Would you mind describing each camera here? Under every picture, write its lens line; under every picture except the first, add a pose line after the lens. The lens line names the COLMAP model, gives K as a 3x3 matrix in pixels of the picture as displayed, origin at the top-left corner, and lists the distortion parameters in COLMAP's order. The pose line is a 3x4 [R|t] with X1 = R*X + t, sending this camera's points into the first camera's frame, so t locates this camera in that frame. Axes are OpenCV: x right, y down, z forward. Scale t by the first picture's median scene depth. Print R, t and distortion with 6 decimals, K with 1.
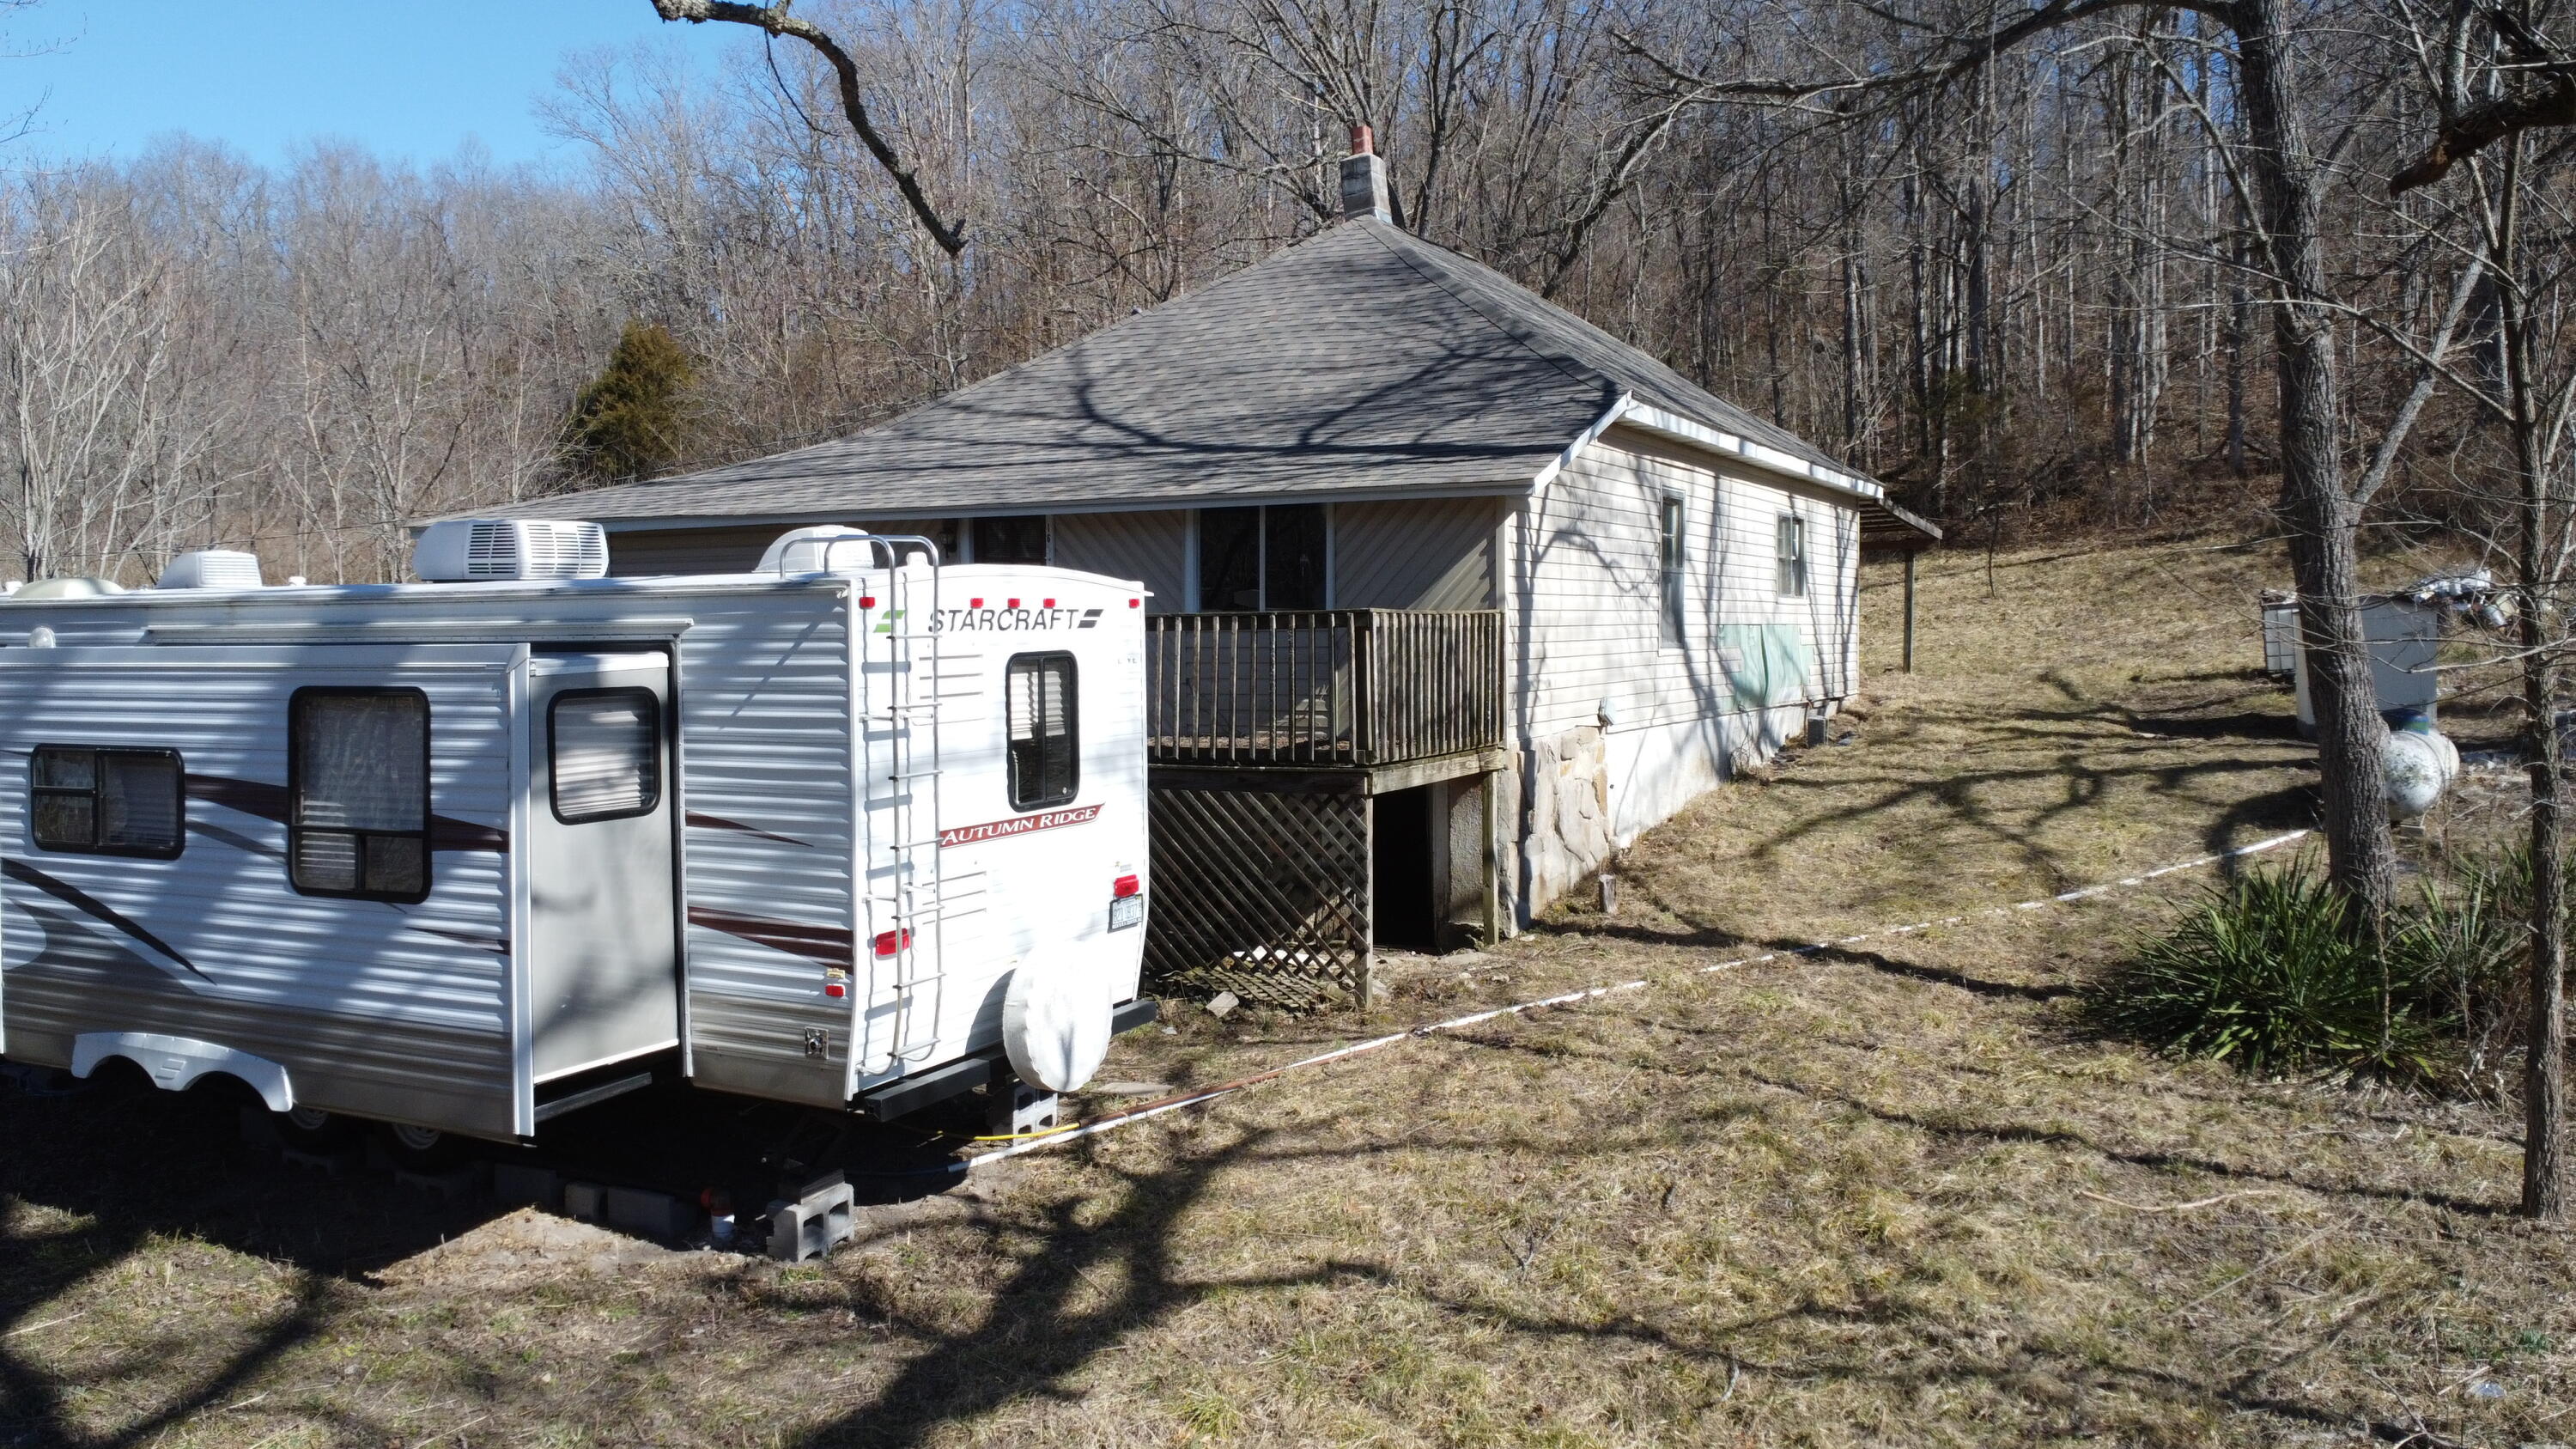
lens RADIAL K [[1850.9, 0, 1295.2], [0, 1850.9, 730.5], [0, 0, 1]] dist [-0.027136, 0.000997]
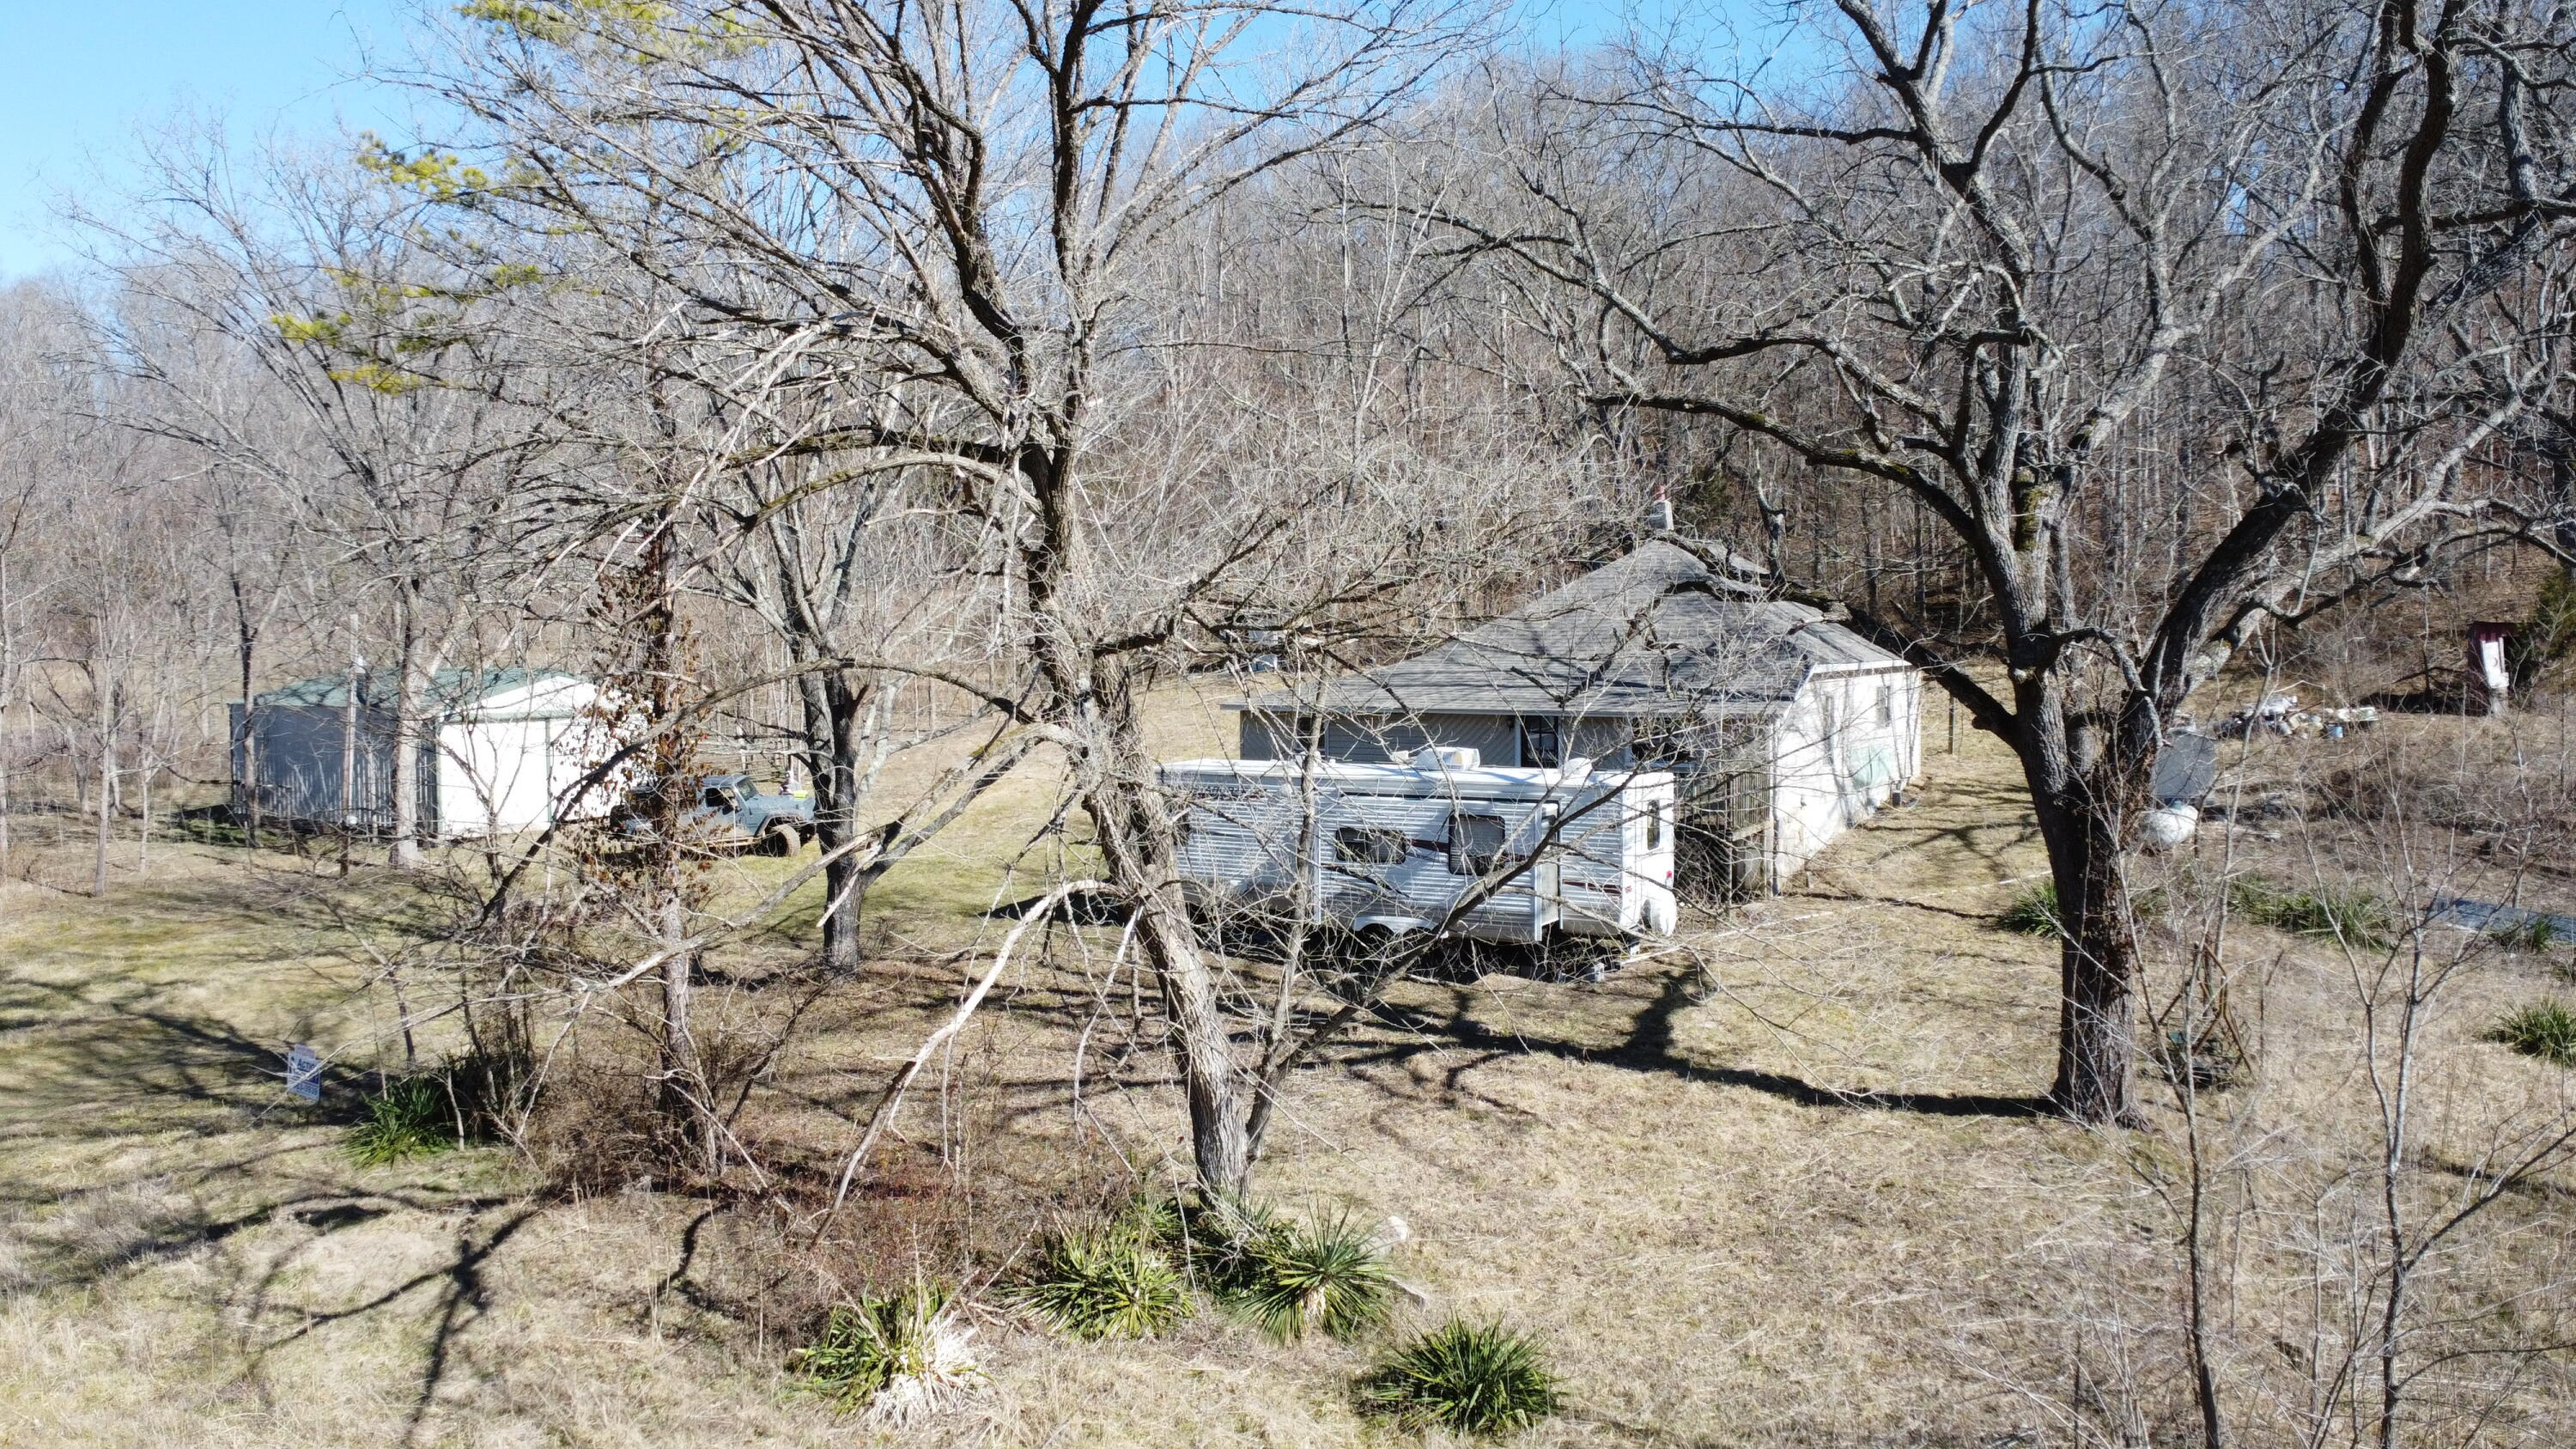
lens RADIAL K [[1850.9, 0, 1280.0], [0, 1850.9, 713.7], [0, 0, 1]] dist [-0.027136, 0.000997]
pose [[0.999013, 0.002376, -0.044358, -0.417394], [-0.002871, 0.999934, -0.011106, -0.100615], [0.044328, 0.011222, 0.998954, -1.447727]]
